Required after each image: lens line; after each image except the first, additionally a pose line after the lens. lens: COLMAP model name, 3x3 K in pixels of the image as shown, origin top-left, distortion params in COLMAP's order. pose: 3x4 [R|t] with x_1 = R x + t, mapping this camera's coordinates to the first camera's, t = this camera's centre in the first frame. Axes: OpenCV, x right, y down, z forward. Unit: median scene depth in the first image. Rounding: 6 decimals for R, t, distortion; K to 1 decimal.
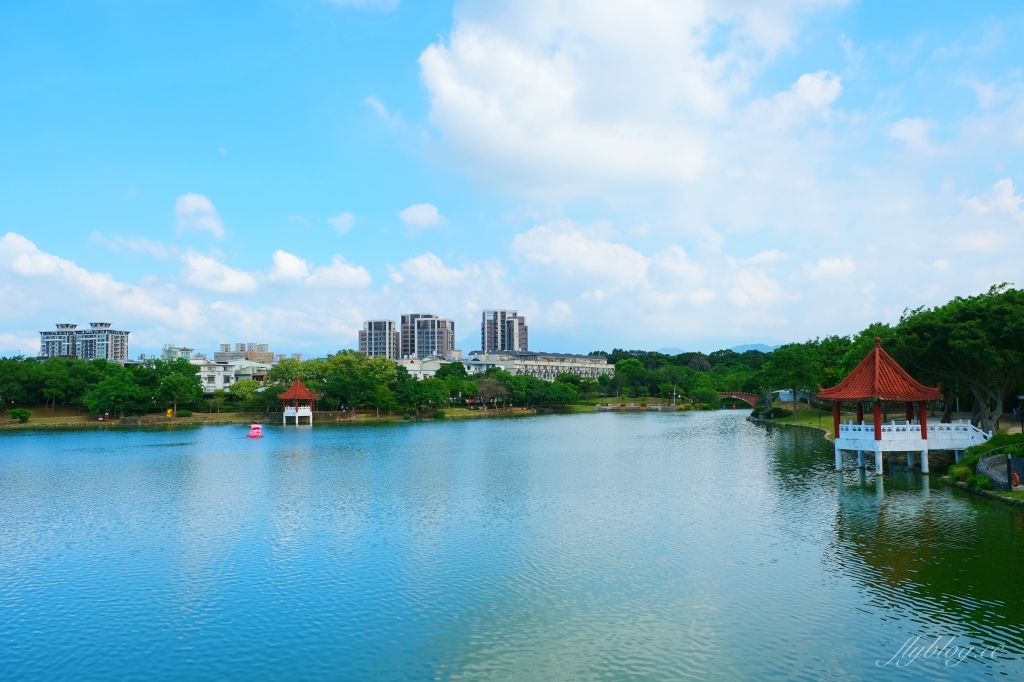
lens RADIAL K [[823.7, 0, 508.7], [0, 823.7, 336.0], [0, 0, 1]] dist [-0.028089, 0.014332]
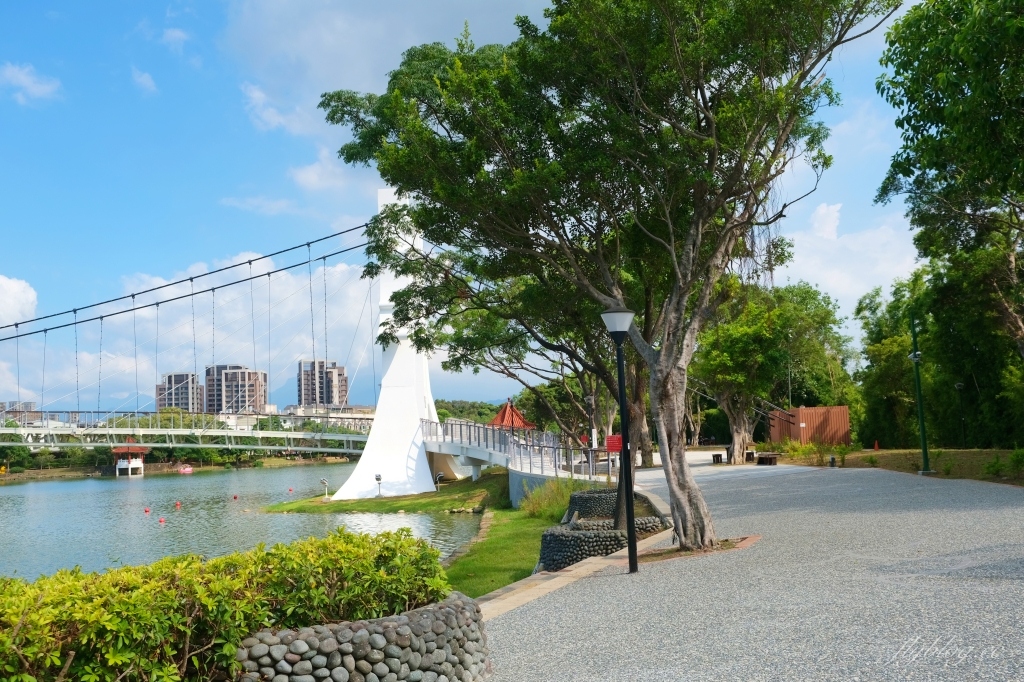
lens RADIAL K [[962.8, 0, 512.0], [0, 962.8, 341.0], [0, 0, 1]] dist [0.061114, 0.002066]
pose [[0.982804, -0.008701, 0.184447, 0.004364], [0.016734, 0.998976, -0.042044, -0.003430], [-0.183892, 0.044407, 0.981943, -0.119820]]
